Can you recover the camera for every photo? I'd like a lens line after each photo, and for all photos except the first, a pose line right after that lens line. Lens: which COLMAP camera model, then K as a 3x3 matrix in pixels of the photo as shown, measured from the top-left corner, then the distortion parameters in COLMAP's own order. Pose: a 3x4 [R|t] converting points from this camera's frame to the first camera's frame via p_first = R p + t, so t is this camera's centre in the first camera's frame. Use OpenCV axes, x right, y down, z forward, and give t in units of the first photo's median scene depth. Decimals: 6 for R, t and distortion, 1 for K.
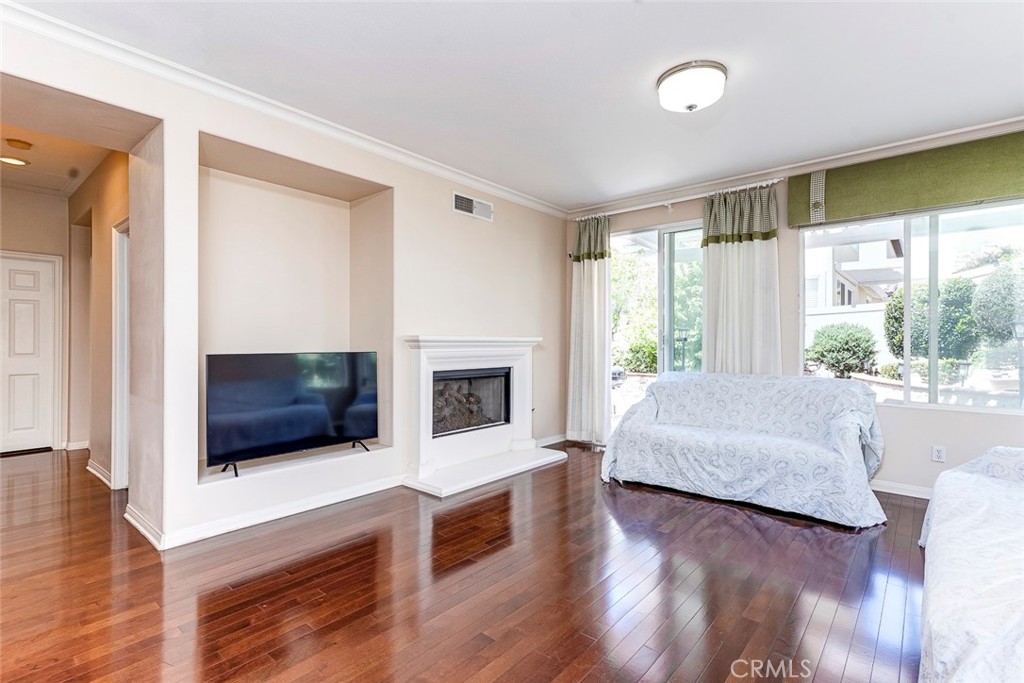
lens RADIAL K [[481.6, 0, 512.0], [0, 481.6, 341.5], [0, 0, 1]] dist [0.009043, 0.000447]
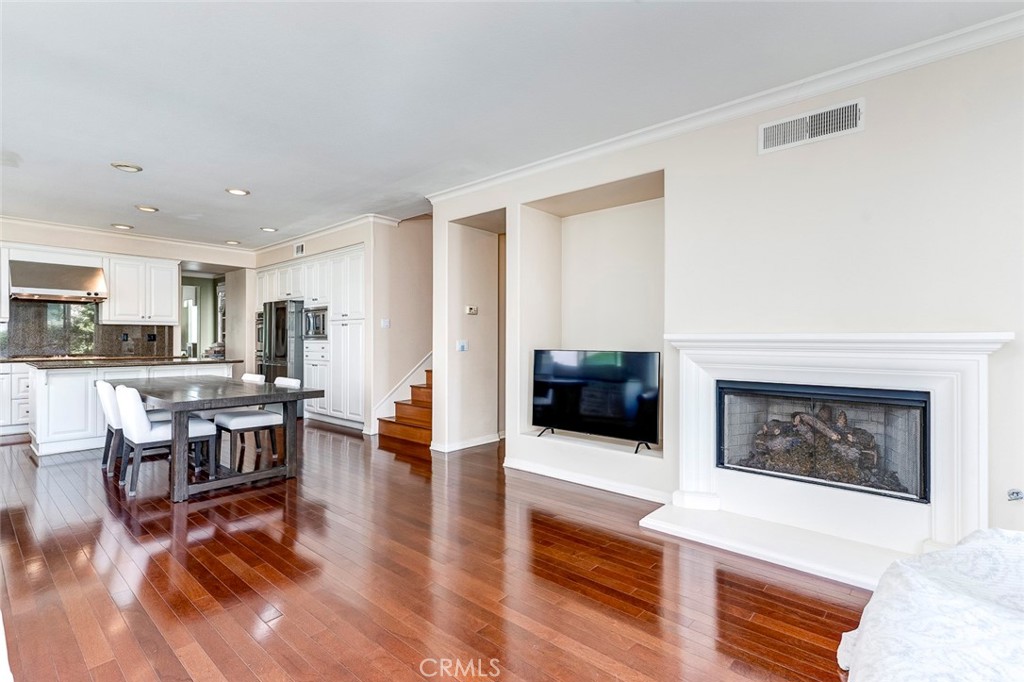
lens RADIAL K [[481.6, 0, 512.0], [0, 481.6, 341.0], [0, 0, 1]] dist [0.009043, 0.000447]
pose [[-0.012004, -0.001984, -0.999926, 0.632867], [-0.002271, 0.999996, -0.001957, 0.002238], [0.999925, 0.002248, -0.012008, 0.706540]]
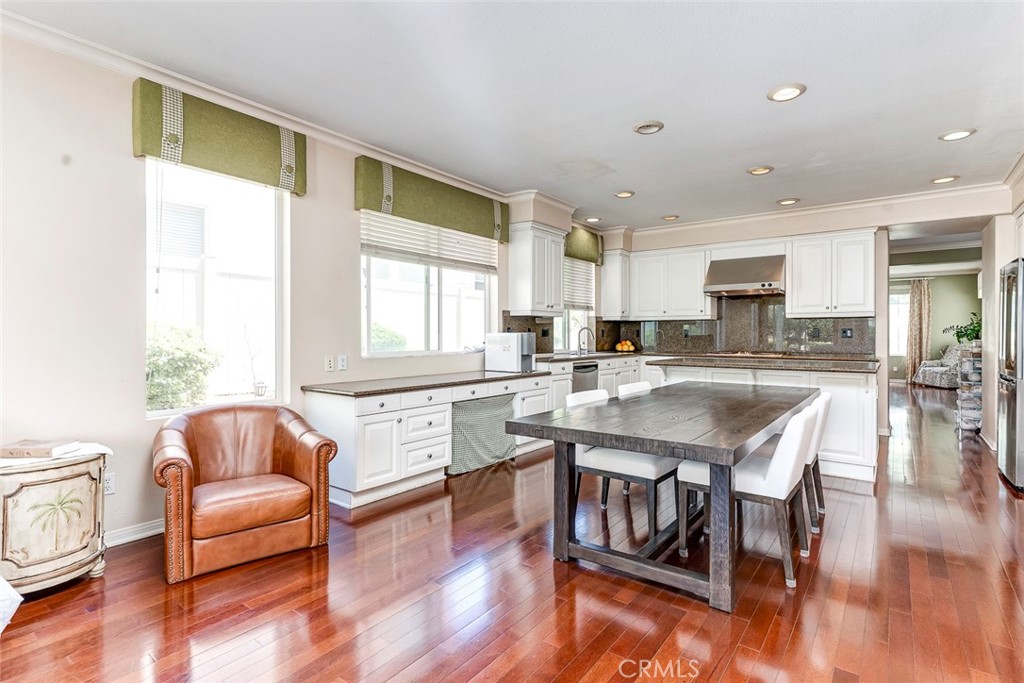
lens RADIAL K [[503.5, 0, 526.8], [0, 503.5, 335.2], [0, 0, 1]] dist [0.013553, 0.000222]
pose [[-0.996944, -0.004992, -0.077959, -0.108861], [-0.005019, 0.999987, 0.000158, 0.000168], [0.077957, 0.000549, -0.996957, 0.745144]]
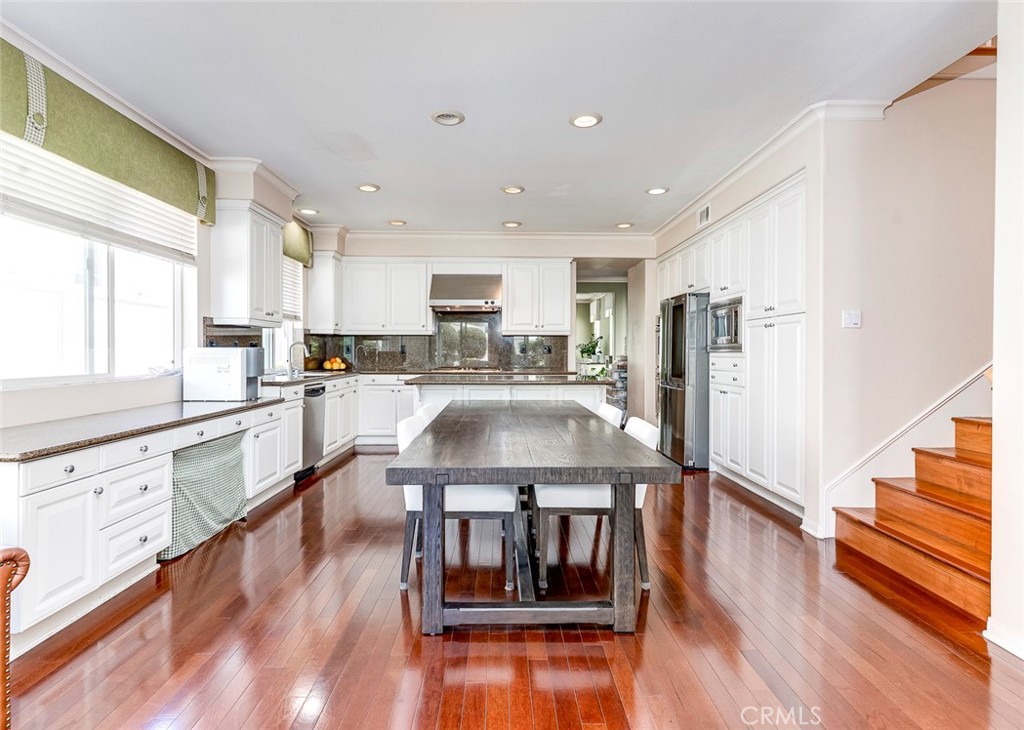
lens RADIAL K [[532.8, 0, 510.1], [0, 532.8, 353.9], [0, 0, 1]] dist [0.017976, 0.000622]
pose [[-0.748165, -0.003146, -0.663505, 0.094137], [-0.005746, 0.999982, 0.001738, 0.001211], [0.663488, 0.005113, -0.748170, 0.568487]]
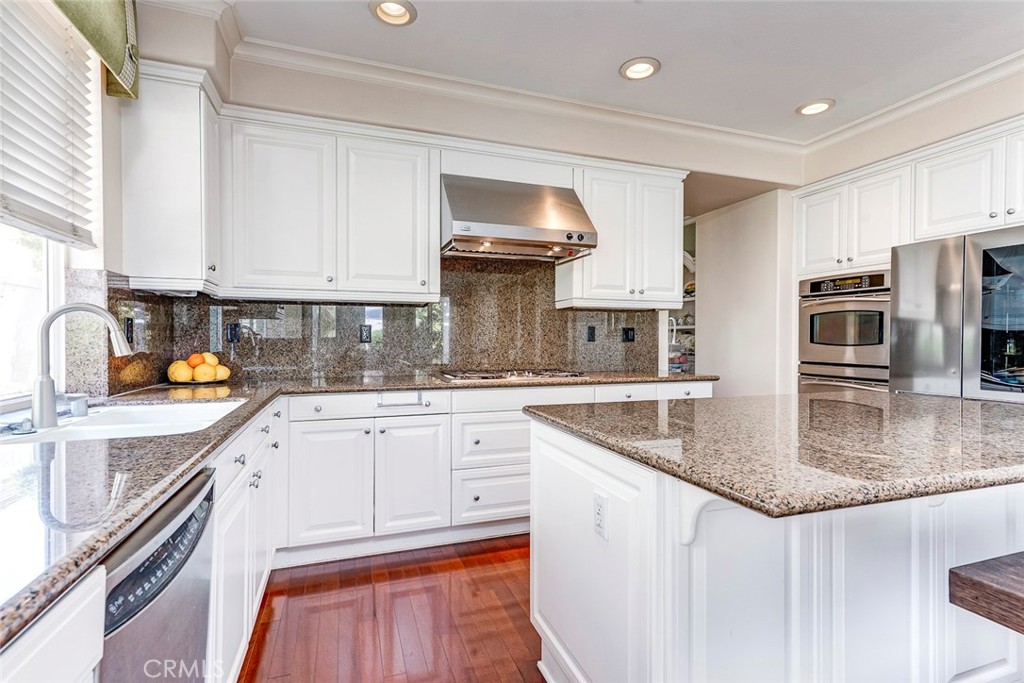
lens RADIAL K [[481.6, 0, 512.0], [0, 481.6, 341.5], [0, 0, 1]] dist [0.009043, 0.000447]
pose [[-0.500829, -0.000247, -0.865546, -0.270953], [-0.005446, 0.999981, 0.002866, 0.000496], [0.865529, 0.006149, -0.500821, -0.398149]]
